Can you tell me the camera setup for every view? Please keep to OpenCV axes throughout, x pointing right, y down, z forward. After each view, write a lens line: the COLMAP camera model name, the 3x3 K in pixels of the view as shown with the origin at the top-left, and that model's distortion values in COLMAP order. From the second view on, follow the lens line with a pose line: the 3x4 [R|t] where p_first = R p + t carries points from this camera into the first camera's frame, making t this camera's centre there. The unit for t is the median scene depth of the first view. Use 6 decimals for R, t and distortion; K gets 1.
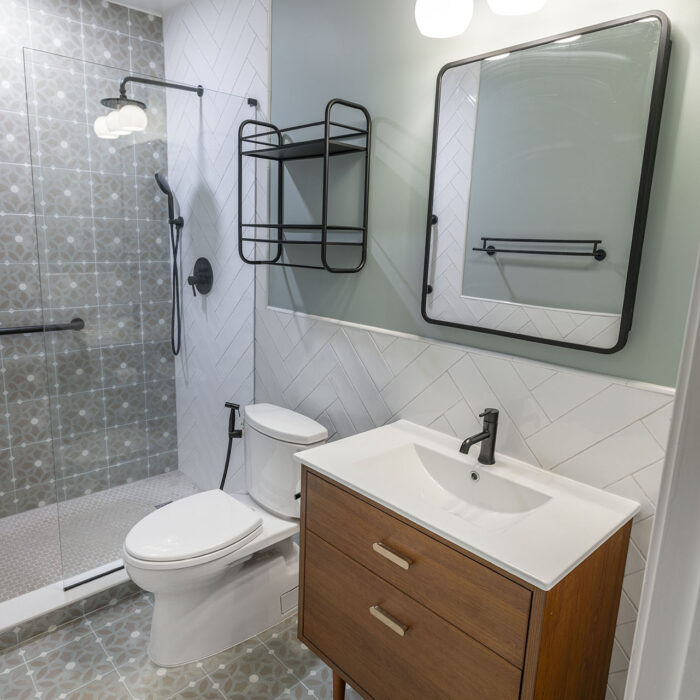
lens RADIAL K [[479.8, 0, 335.1], [0, 479.8, 332.1], [0, 0, 1]] dist [-0.004160, 0.000805]
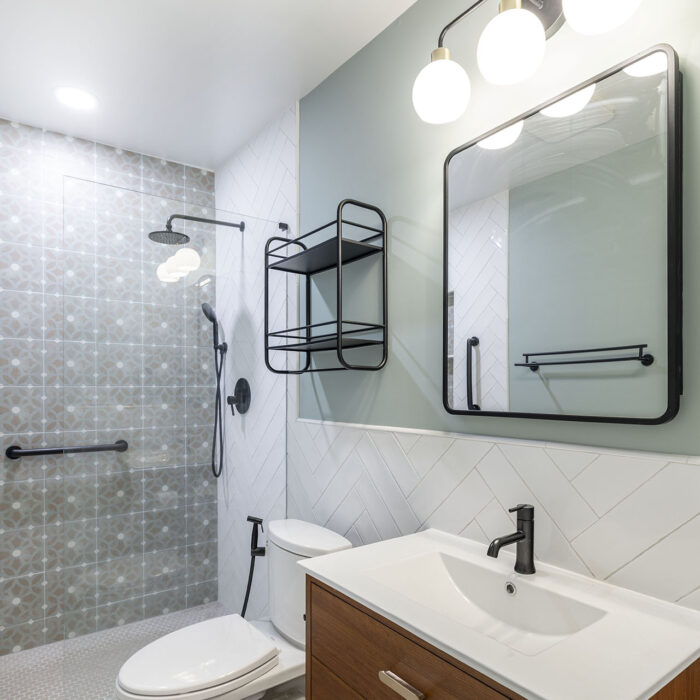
lens RADIAL K [[463.9, 0, 346.8], [0, 463.9, 381.6], [0, 0, 1]] dist [-0.004258, 0.002079]
pose [[0.995514, -0.032578, -0.088830, 0.037268], [0.016278, 0.983826, -0.178385, 0.035232], [0.093205, 0.176139, 0.979943, 0.052899]]
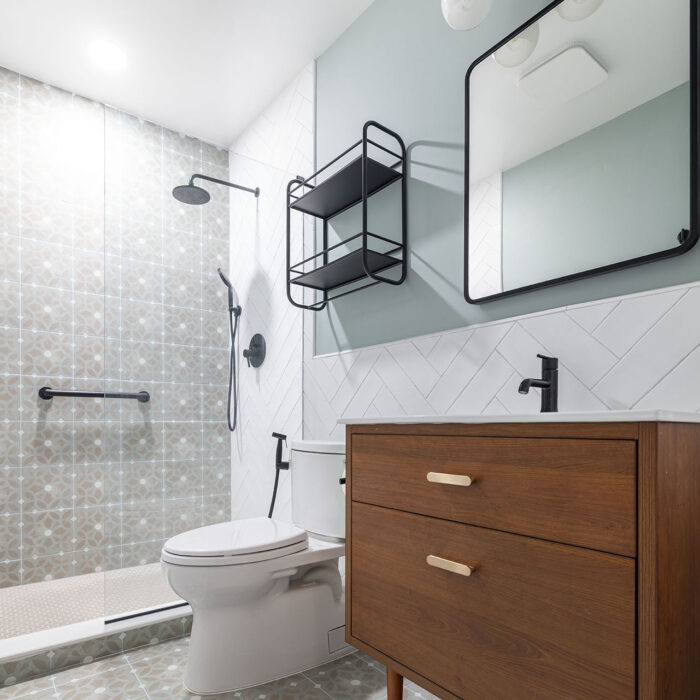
lens RADIAL K [[435.2, 0, 344.5], [0, 435.2, 380.8], [0, 0, 1]] dist [-0.003516, 0.001108]
pose [[0.996398, -0.030955, -0.078951, -0.000867], [0.016630, 0.984246, -0.176022, 0.138350], [0.083156, 0.174075, 0.981215, 0.061141]]
